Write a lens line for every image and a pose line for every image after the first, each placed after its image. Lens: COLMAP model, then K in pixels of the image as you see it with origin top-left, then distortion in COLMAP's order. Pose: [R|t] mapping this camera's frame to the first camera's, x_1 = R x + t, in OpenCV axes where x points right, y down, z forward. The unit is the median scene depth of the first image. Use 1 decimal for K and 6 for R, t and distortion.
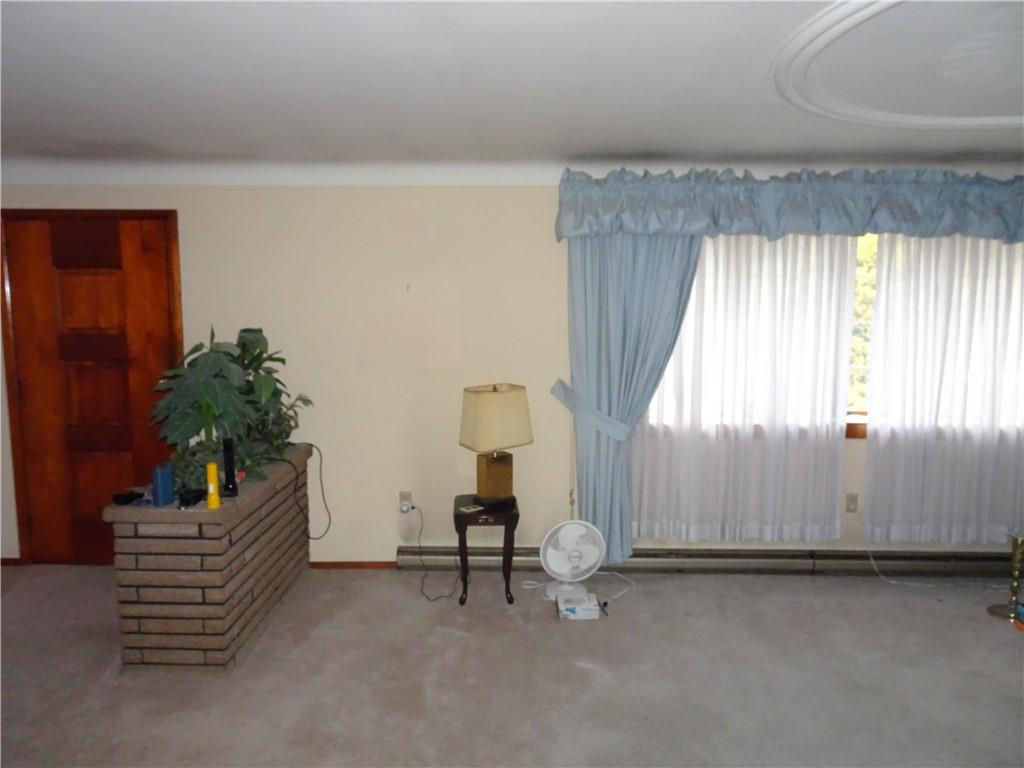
lens RADIAL K [[731.8, 0, 515.4], [0, 731.8, 381.9], [0, 0, 1]] dist [0.009527, -0.003136]
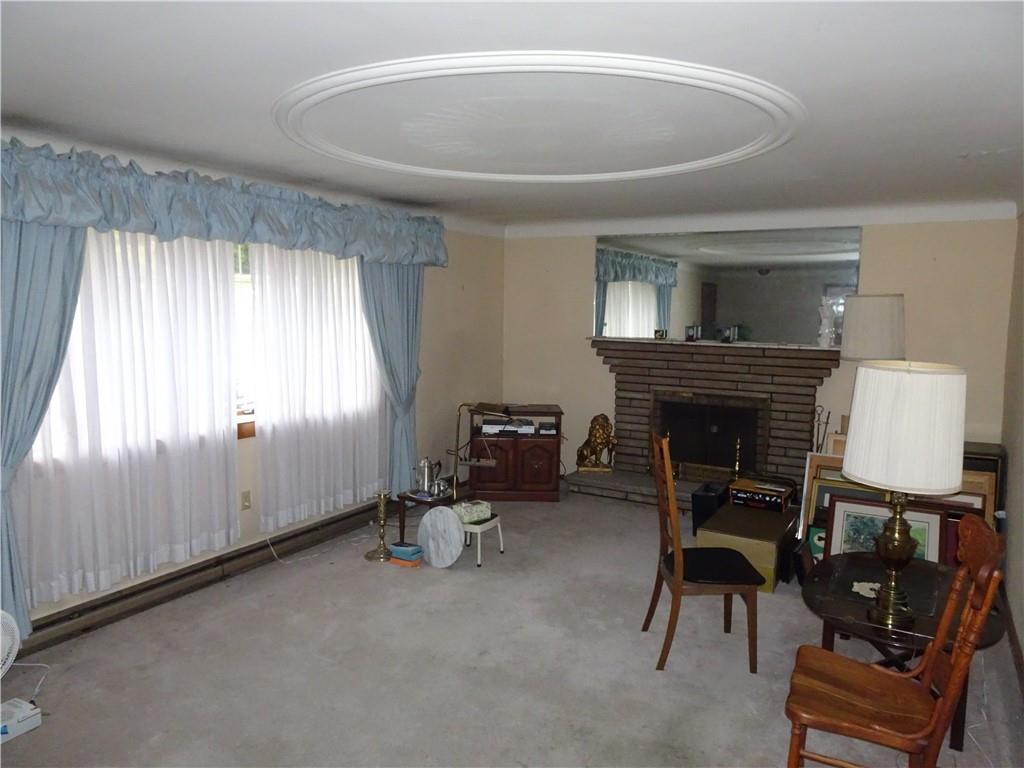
lens RADIAL K [[731.8, 0, 515.2], [0, 731.8, 387.0], [0, 0, 1]] dist [0.009527, -0.003136]
pose [[0.472409, -0.097972, 0.875917, -0.275973], [0.085689, 0.994200, 0.064987, -0.031852], [-0.877204, 0.044356, 0.478064, 0.173794]]
